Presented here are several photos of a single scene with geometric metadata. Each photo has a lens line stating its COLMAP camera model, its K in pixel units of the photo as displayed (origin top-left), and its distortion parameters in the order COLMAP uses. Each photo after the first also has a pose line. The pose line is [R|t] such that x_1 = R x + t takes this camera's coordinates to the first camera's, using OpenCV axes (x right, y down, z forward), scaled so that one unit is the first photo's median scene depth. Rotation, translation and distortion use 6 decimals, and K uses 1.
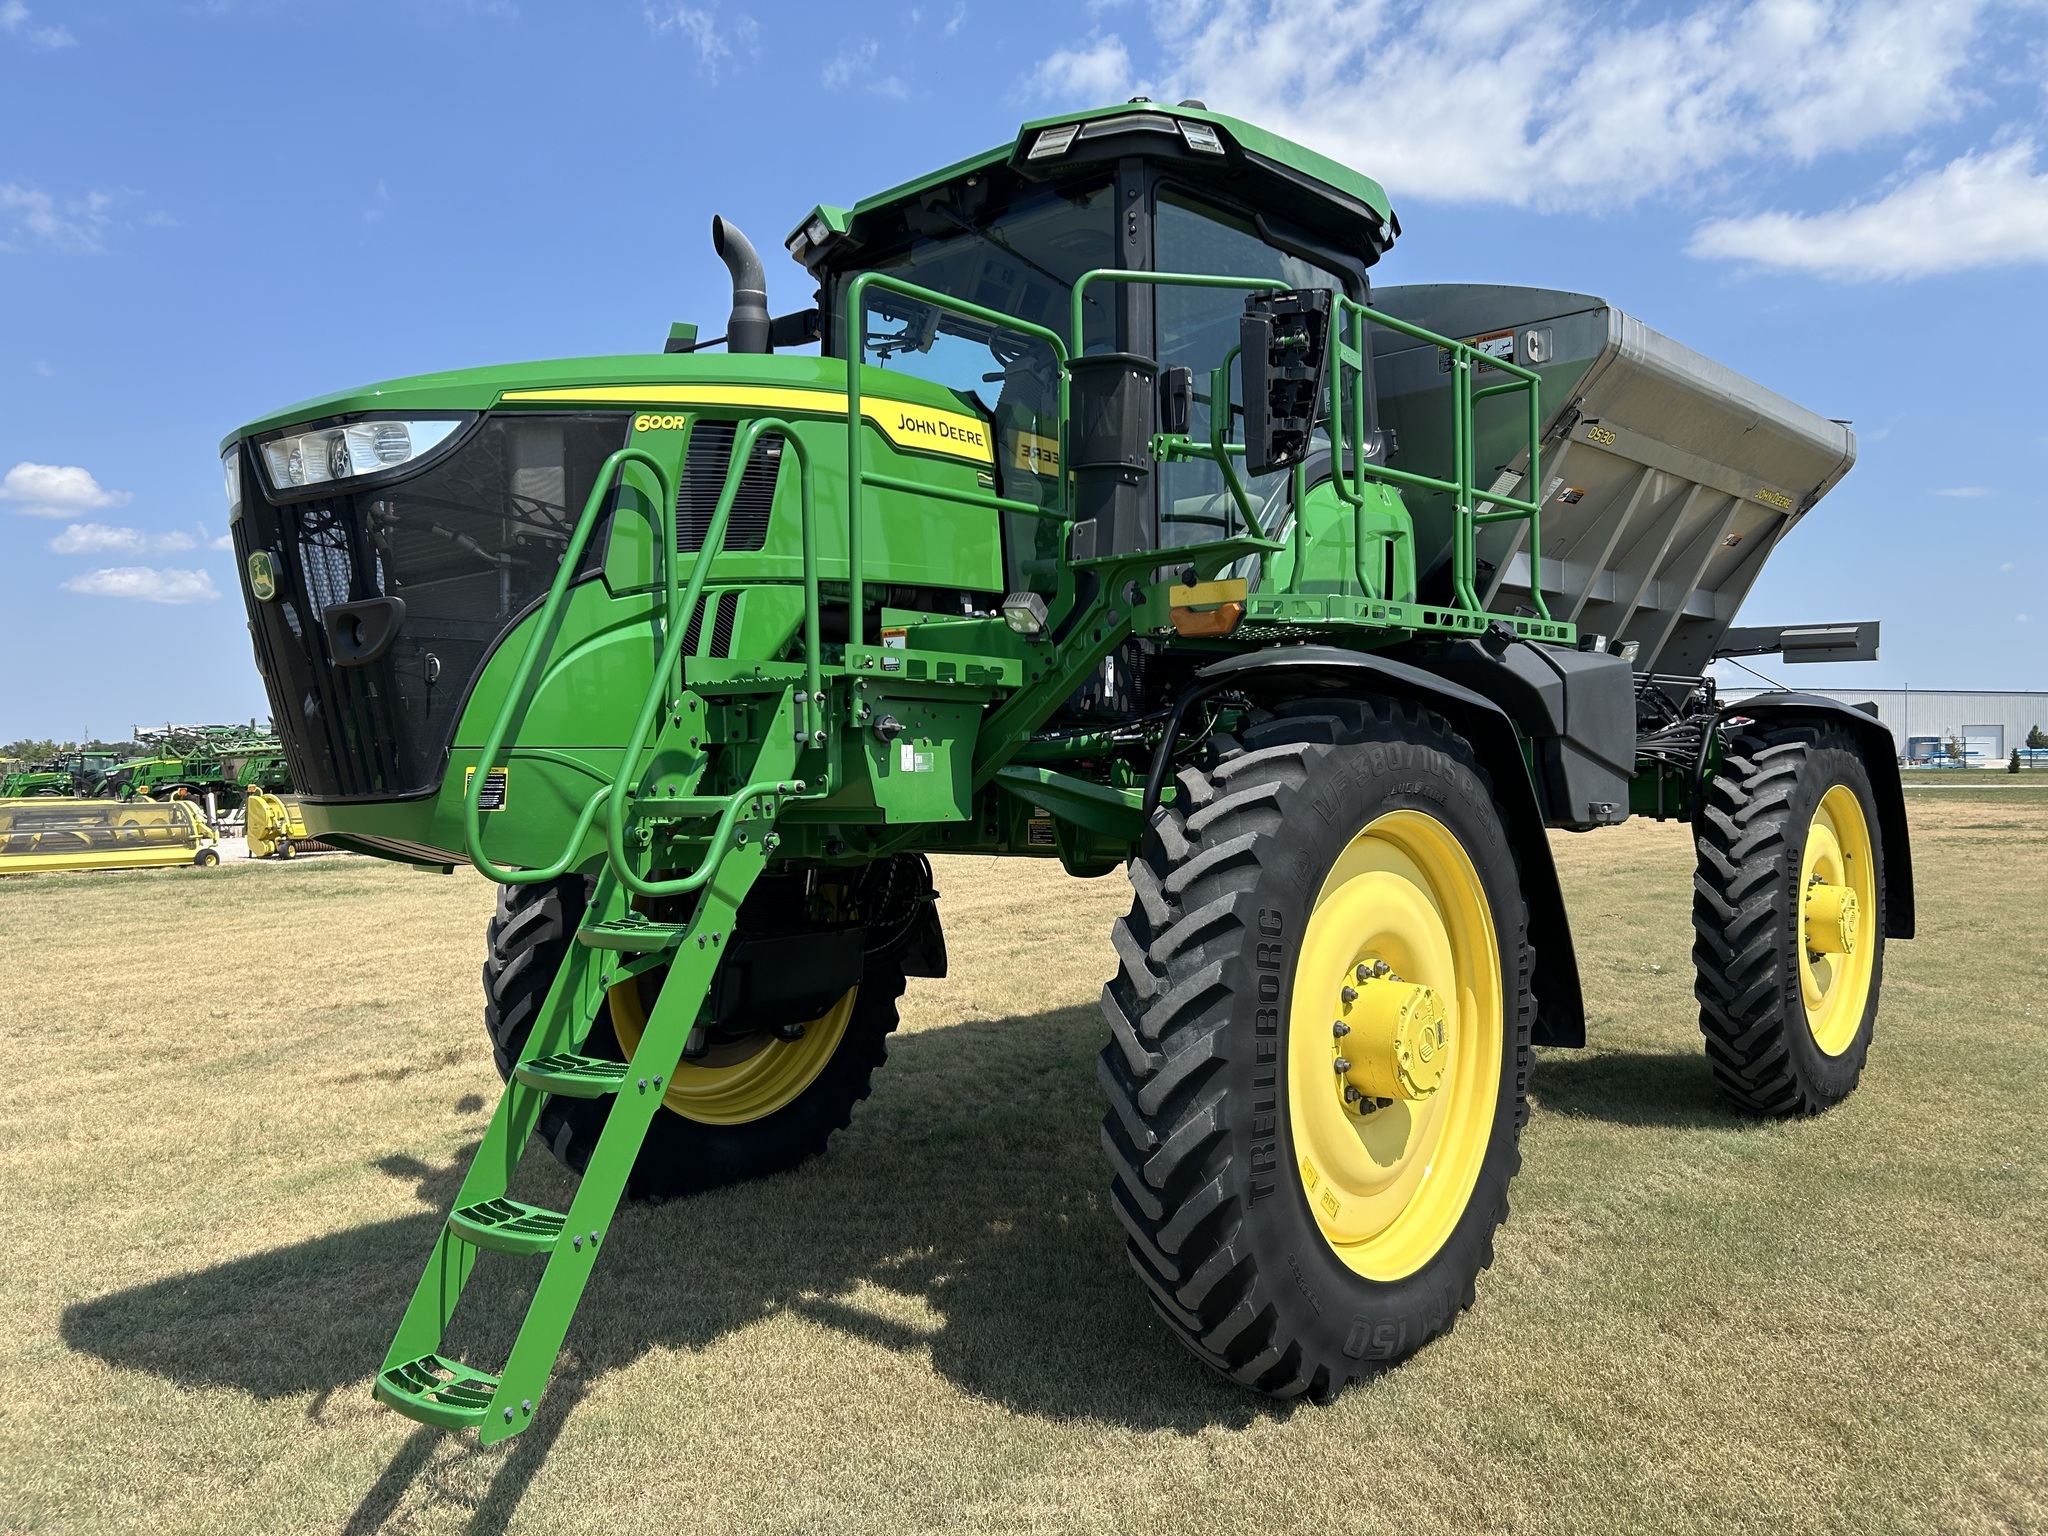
lens RADIAL K [[1533.1, 0, 1002.6], [0, 1533.1, 776.6], [0, 0, 1]] dist [0.042261, -0.061338]
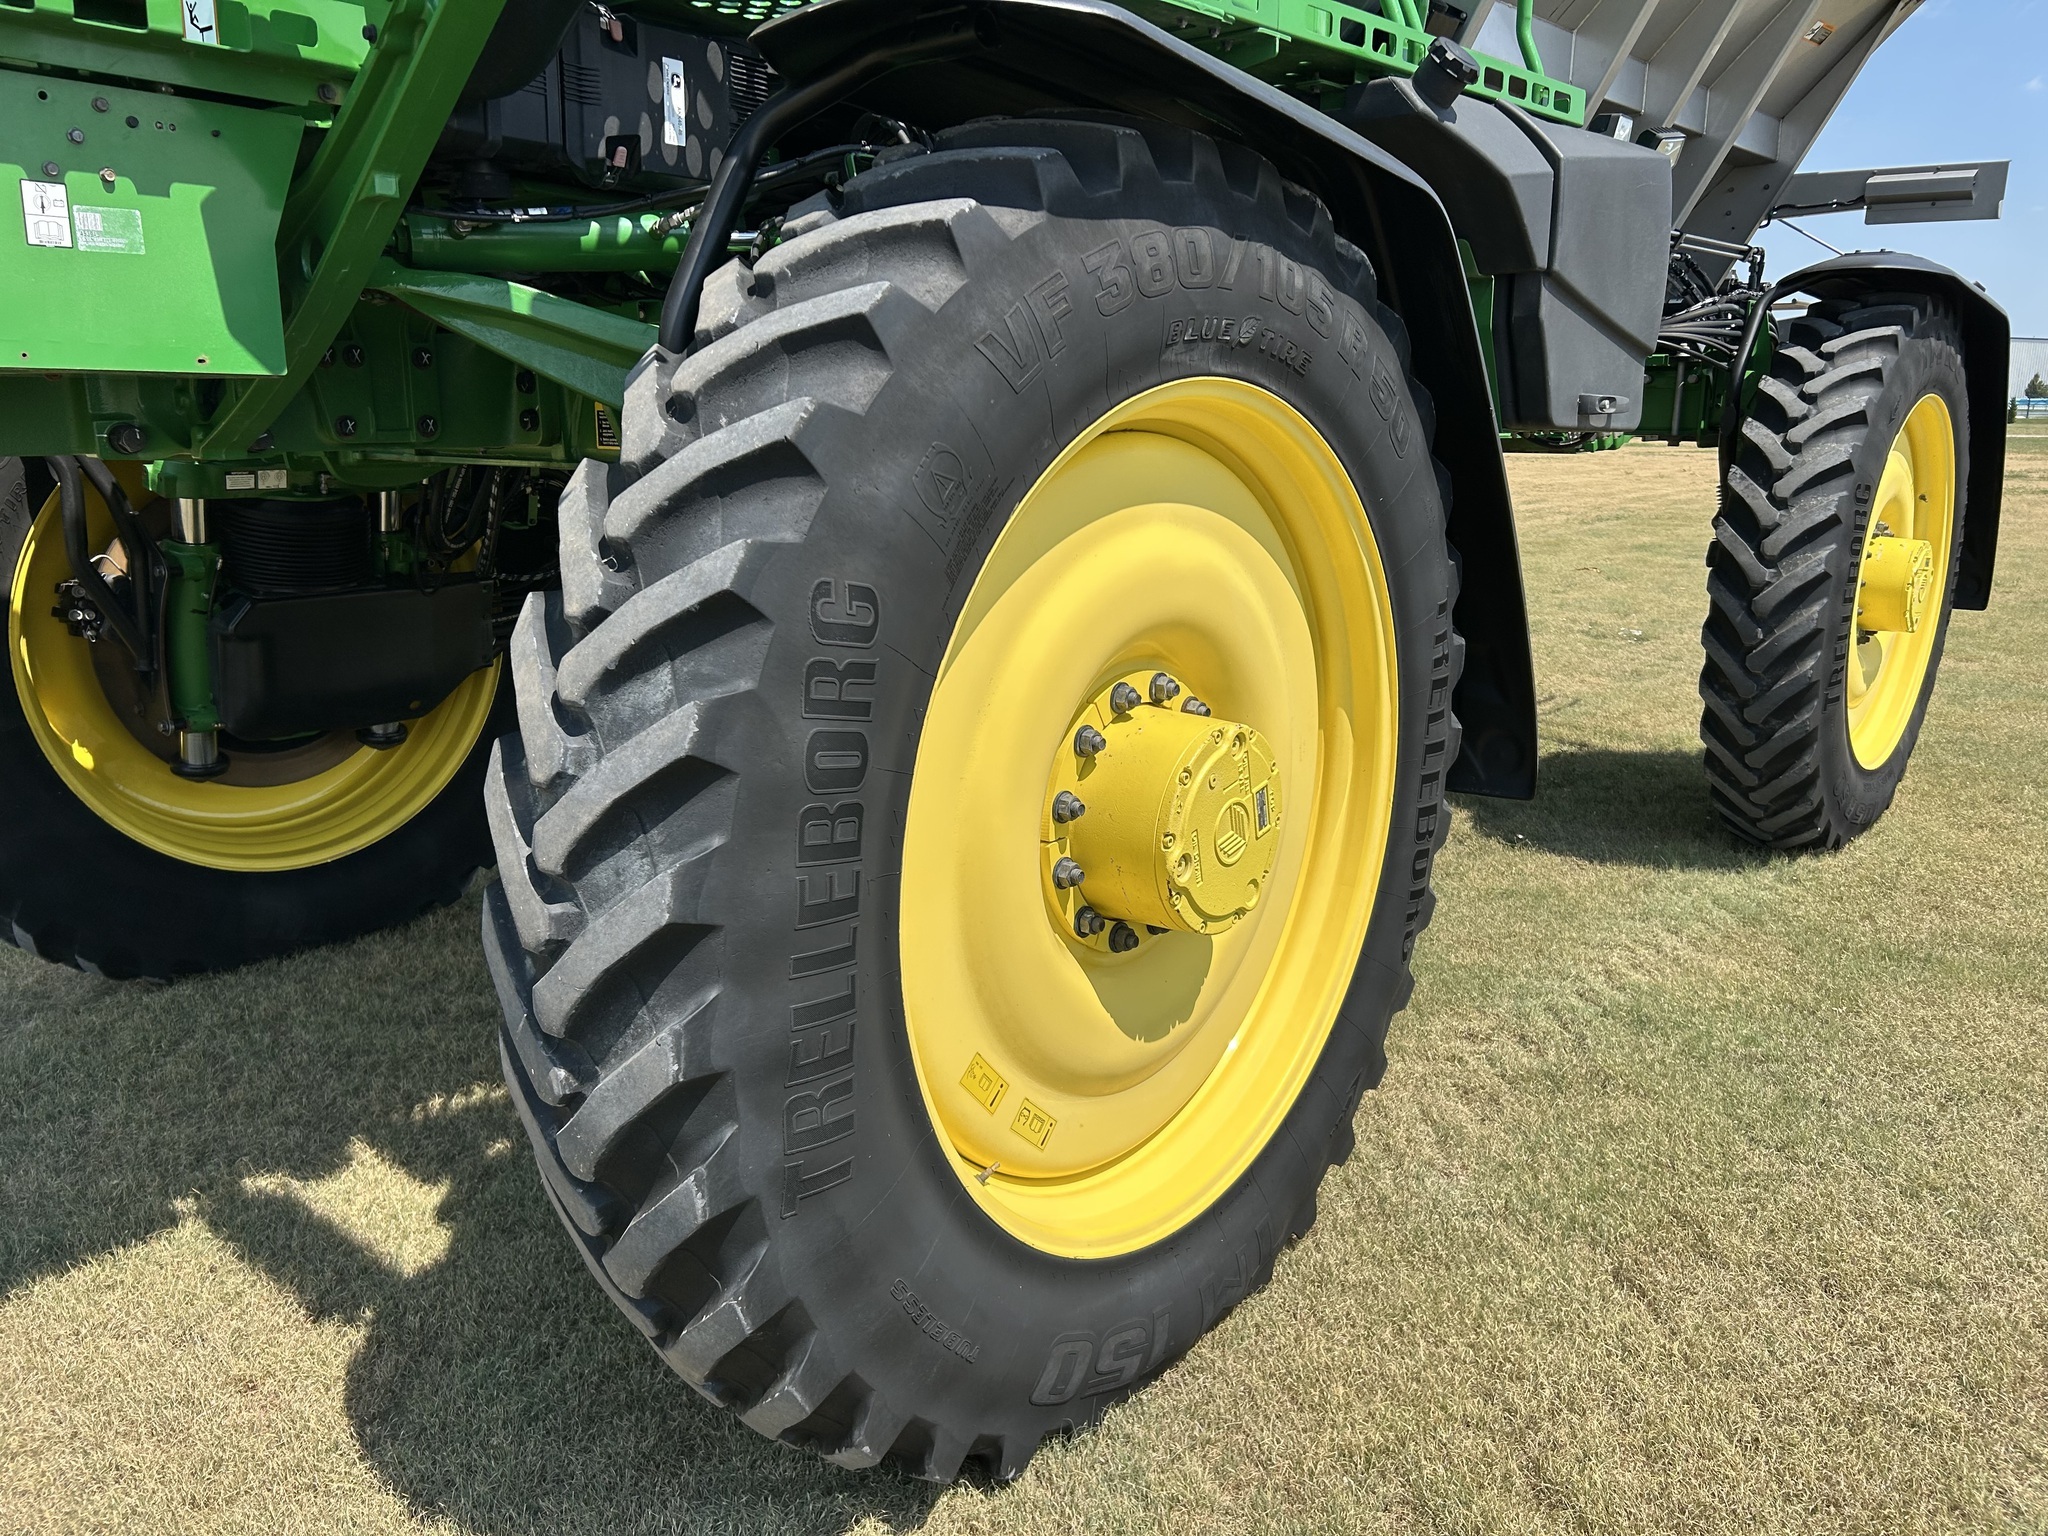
lens RADIAL K [[1564.3, 0, 1022.8], [0, 1564.3, 760.0], [0, 0, 1]] dist [0.031186, -0.023779]
pose [[0.999370, 0.010438, 0.033924, 0.160854], [-0.017564, 0.975986, 0.217124, 0.029510], [-0.030843, -0.217583, 0.975554, 0.421030]]
